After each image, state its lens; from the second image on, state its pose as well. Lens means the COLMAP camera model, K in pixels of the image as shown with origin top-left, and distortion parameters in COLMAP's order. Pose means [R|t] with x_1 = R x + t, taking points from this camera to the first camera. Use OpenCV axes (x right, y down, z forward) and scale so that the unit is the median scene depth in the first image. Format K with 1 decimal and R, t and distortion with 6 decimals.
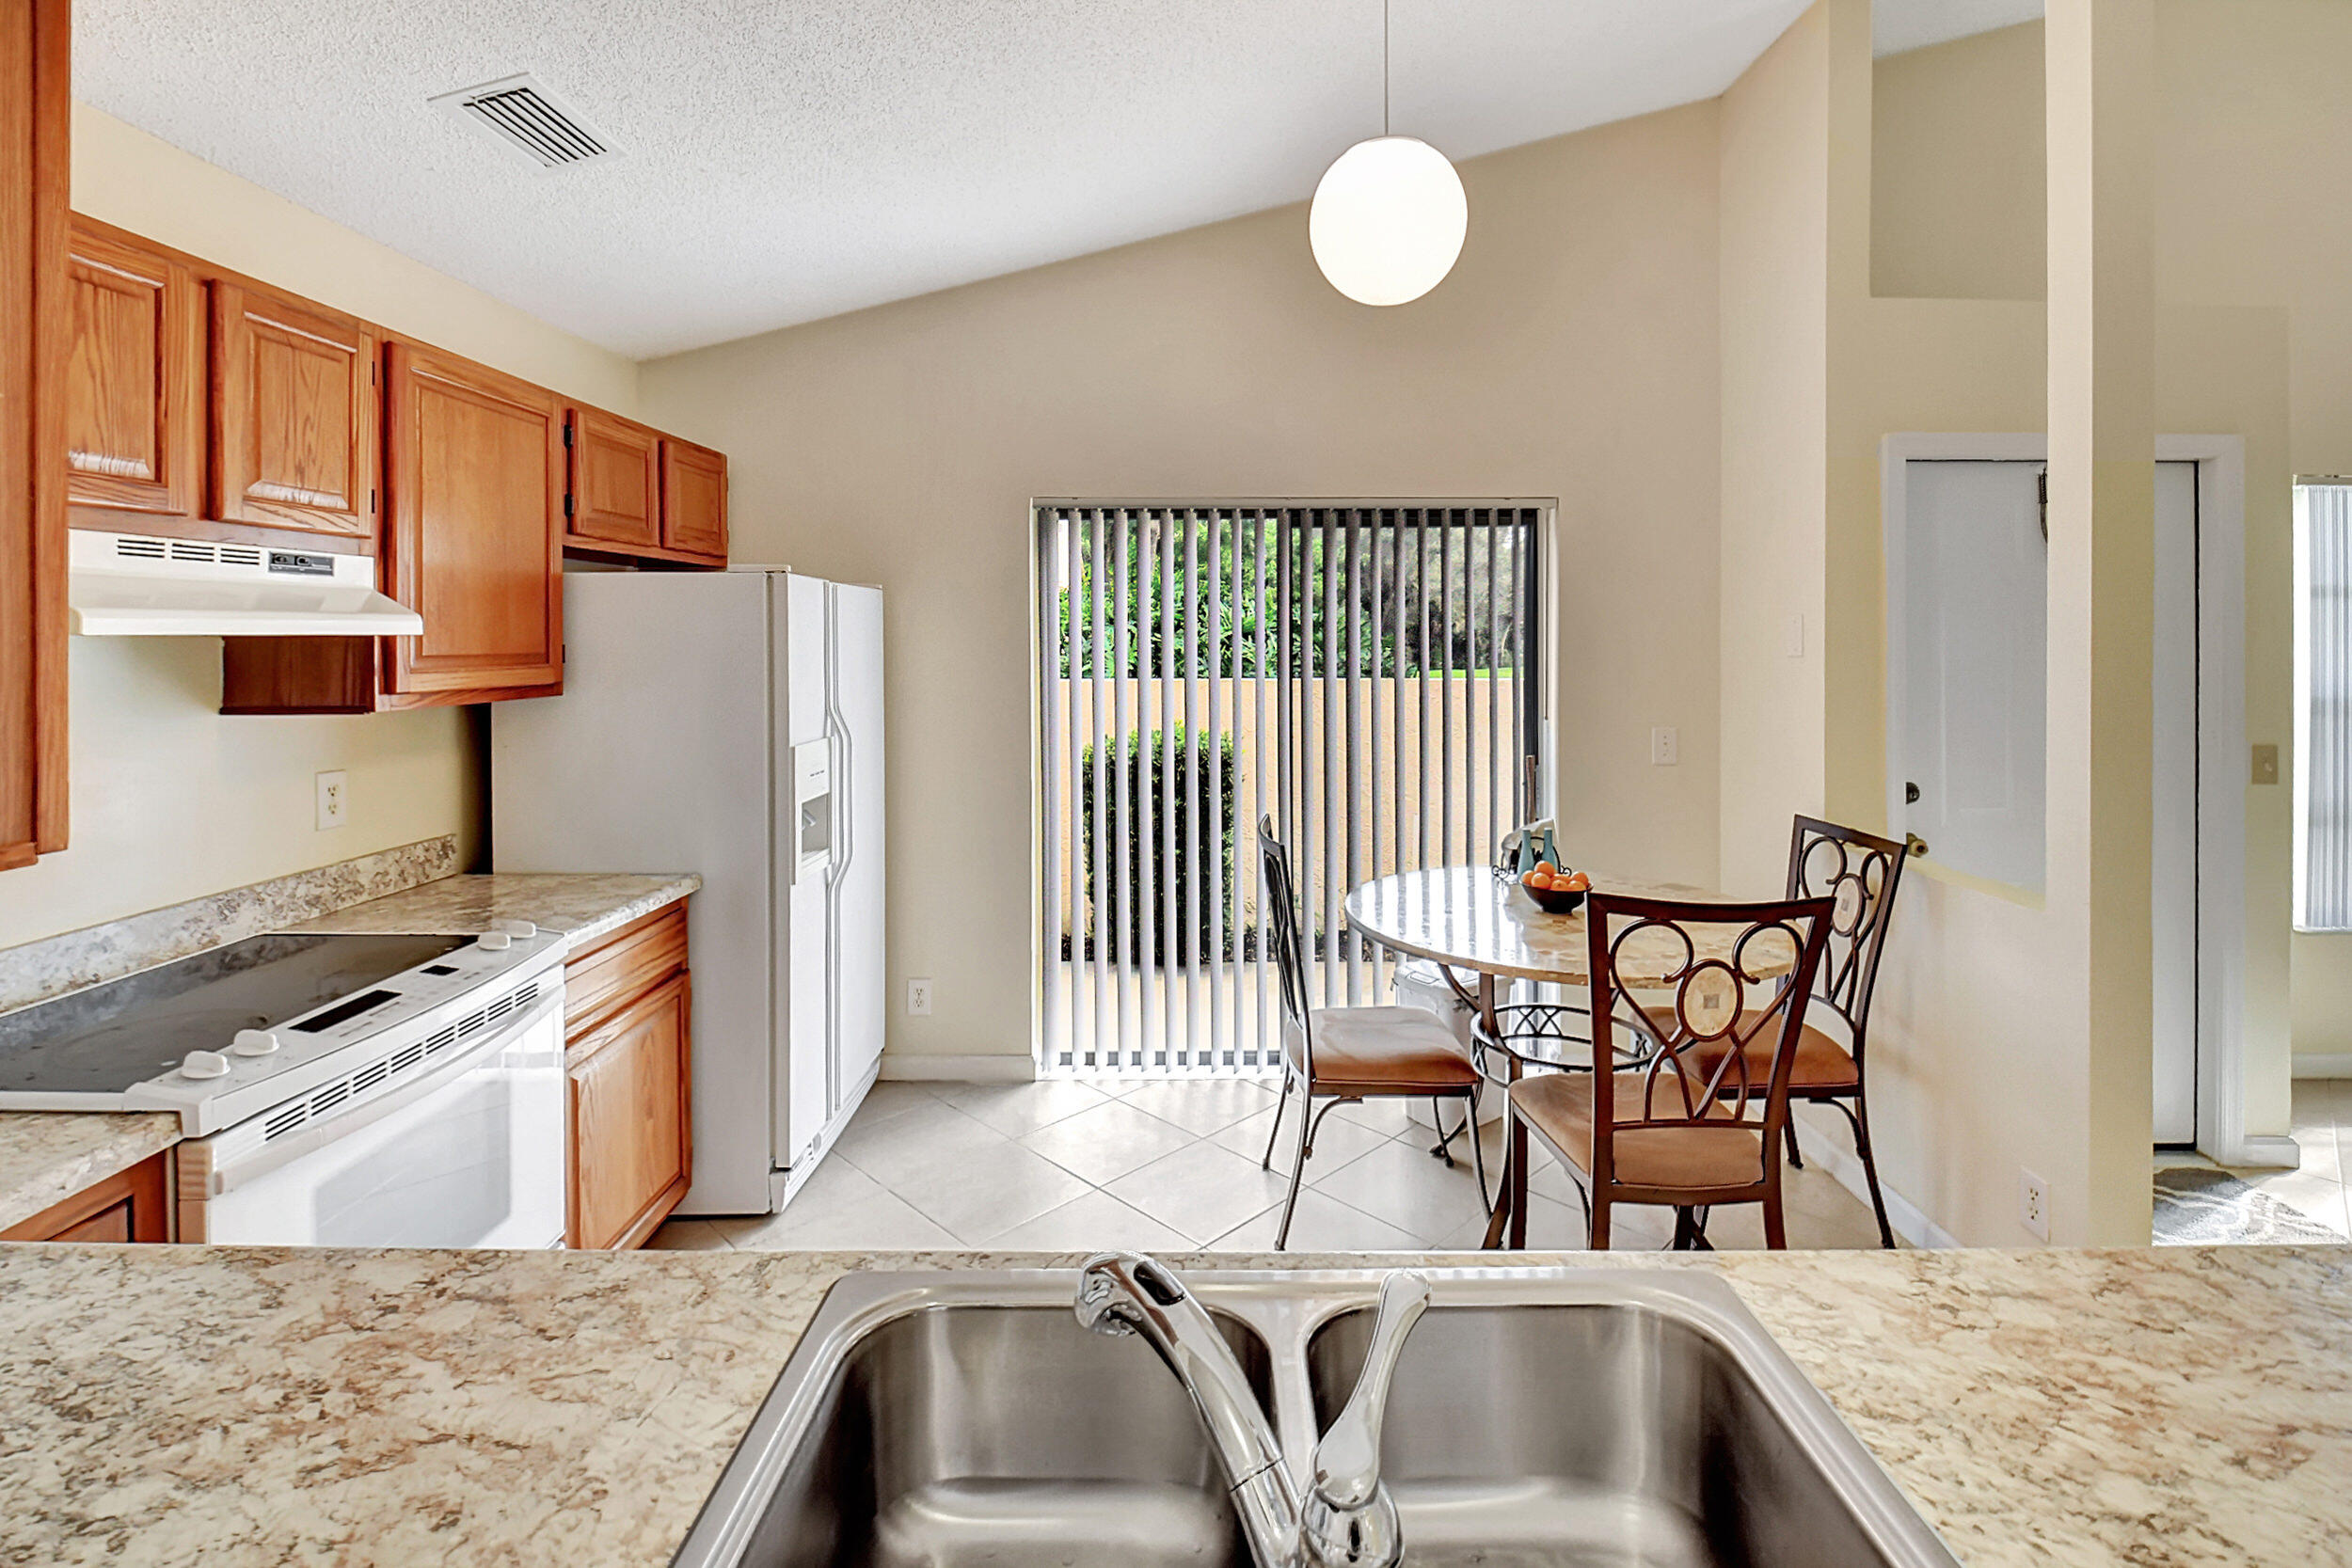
lens RADIAL K [[1079.5, 0, 1181.1], [0, 1079.5, 645.7], [0, 0, 1]] dist [0.001422, 0.000221]
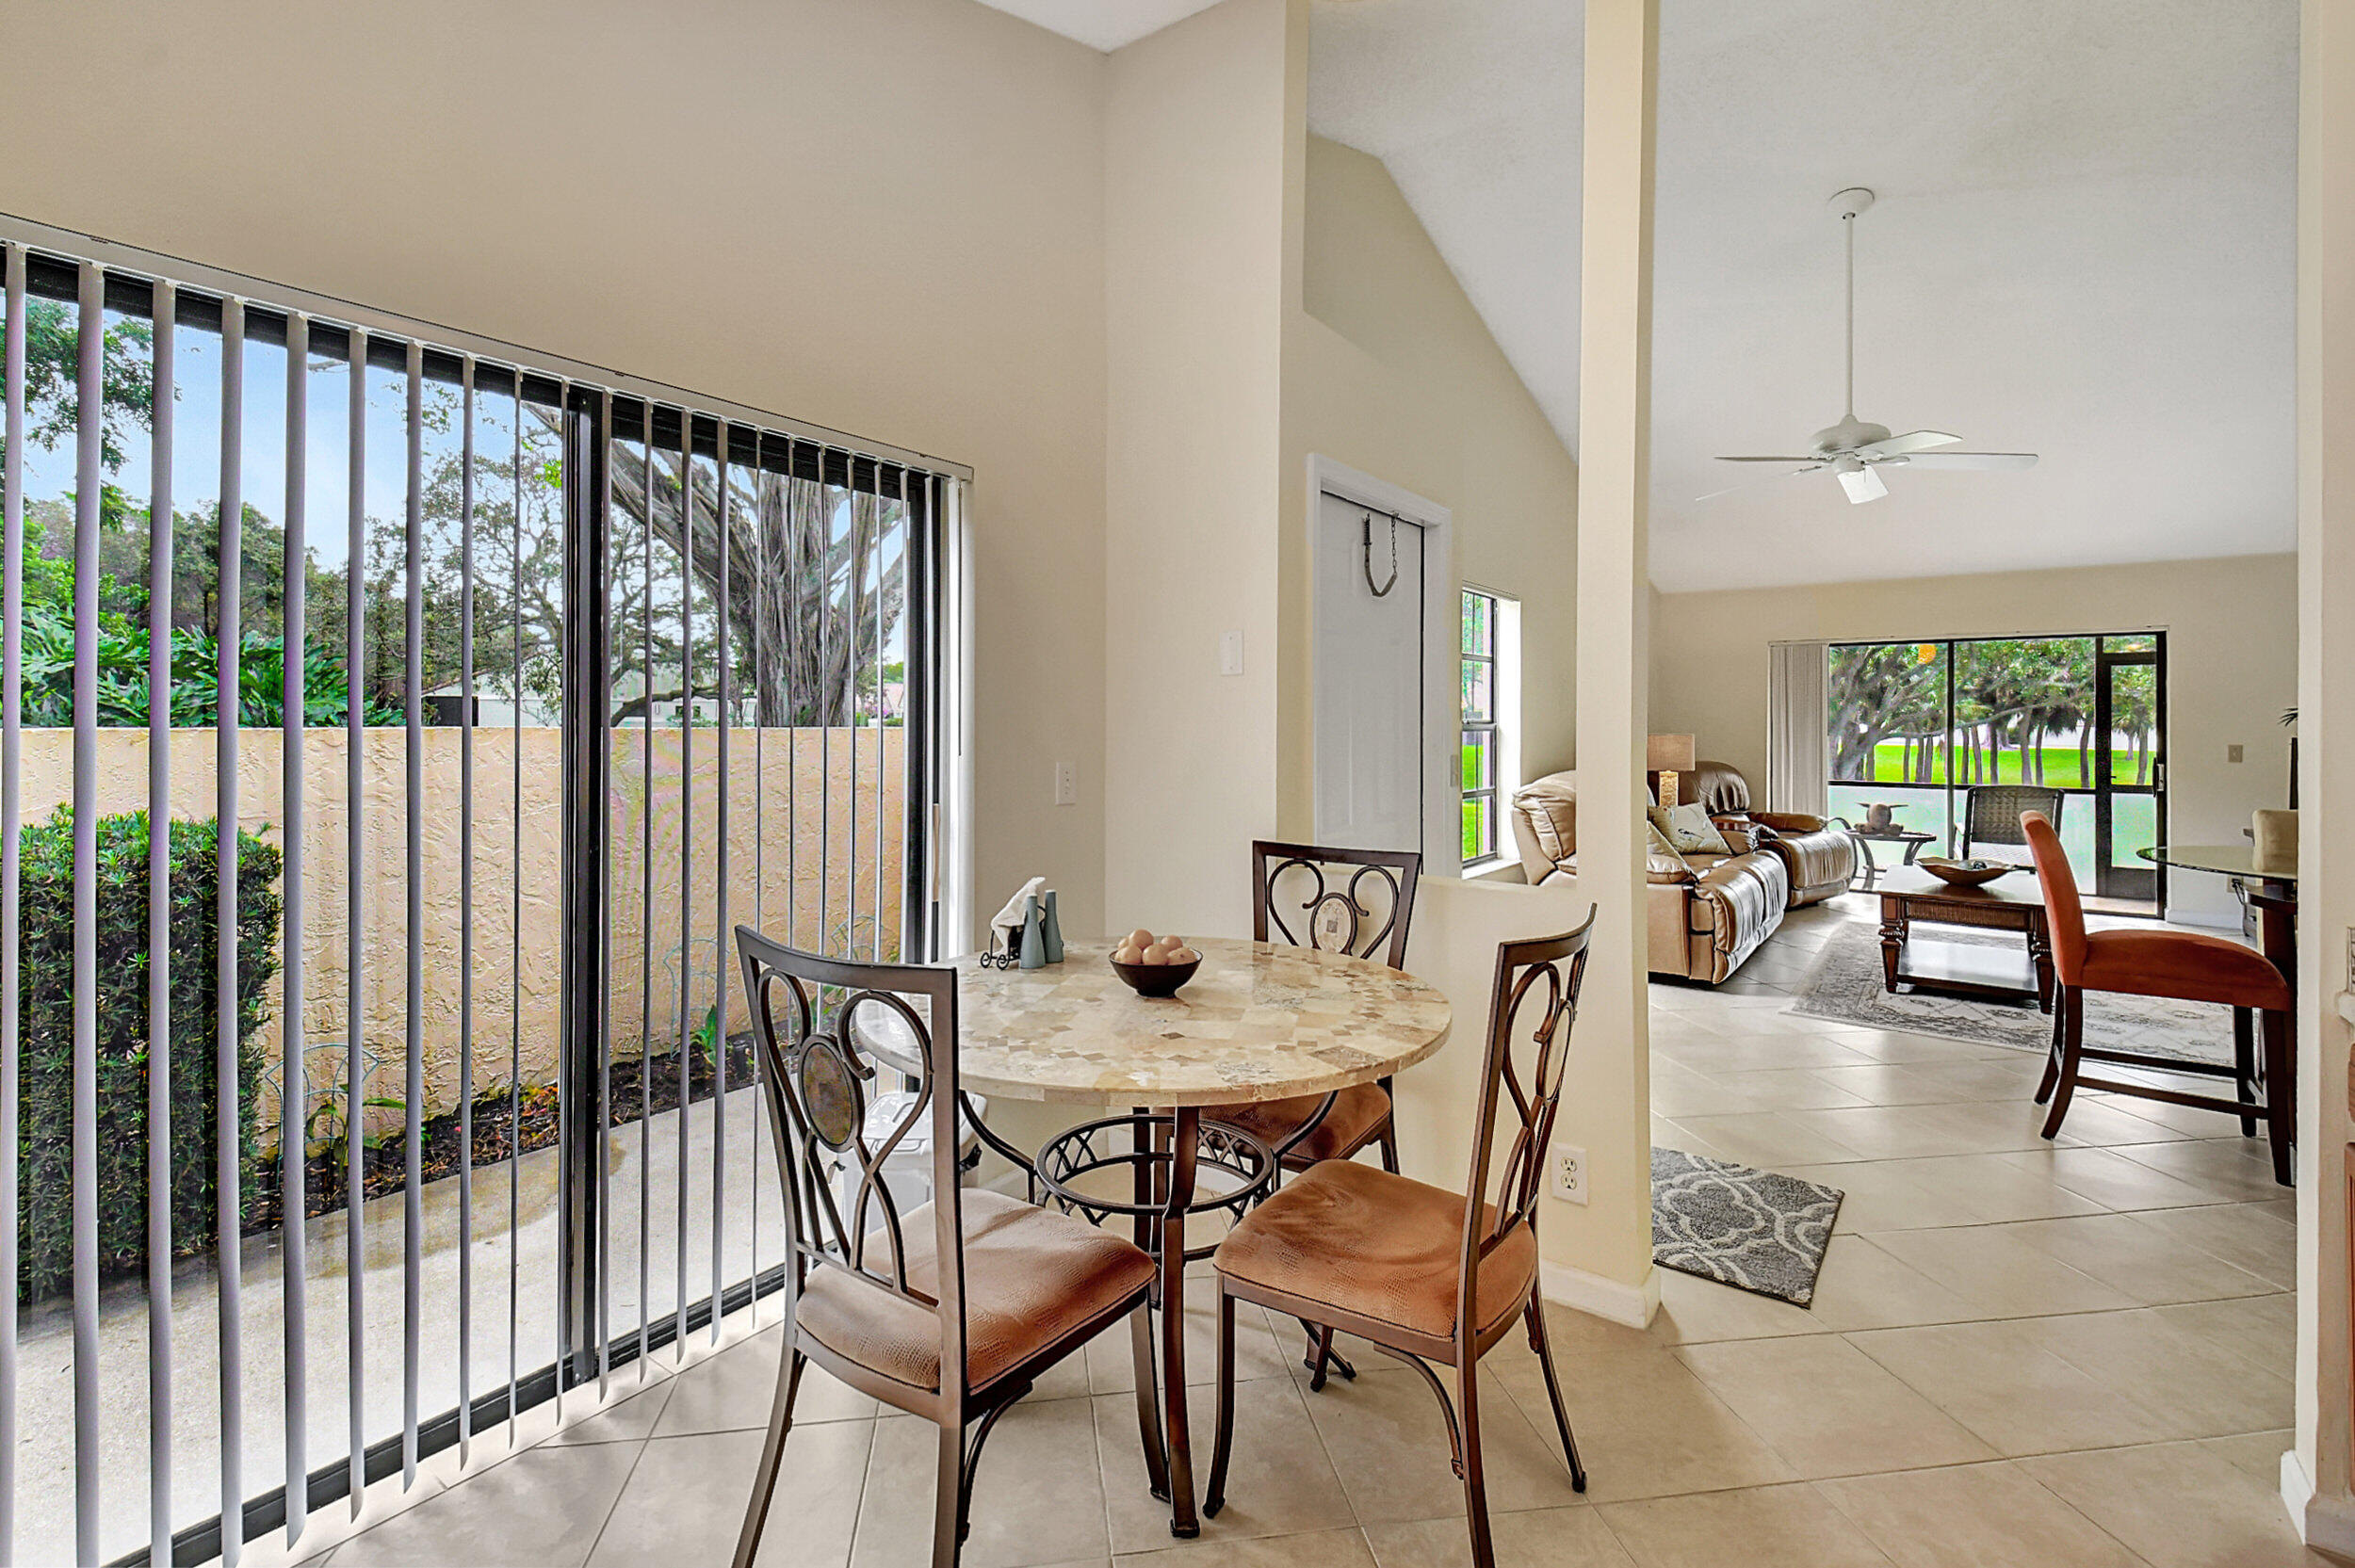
lens RADIAL K [[1072.1, 0, 1169.2], [0, 1072.1, 718.6], [0, 0, 1]] dist [0.031238, -0.032605]
pose [[0.581910, 0.003236, 0.813247, -0.258070], [0.000902, 0.999989, -0.004624, 0.059950], [-0.813253, 0.003424, 0.581901, 0.576286]]
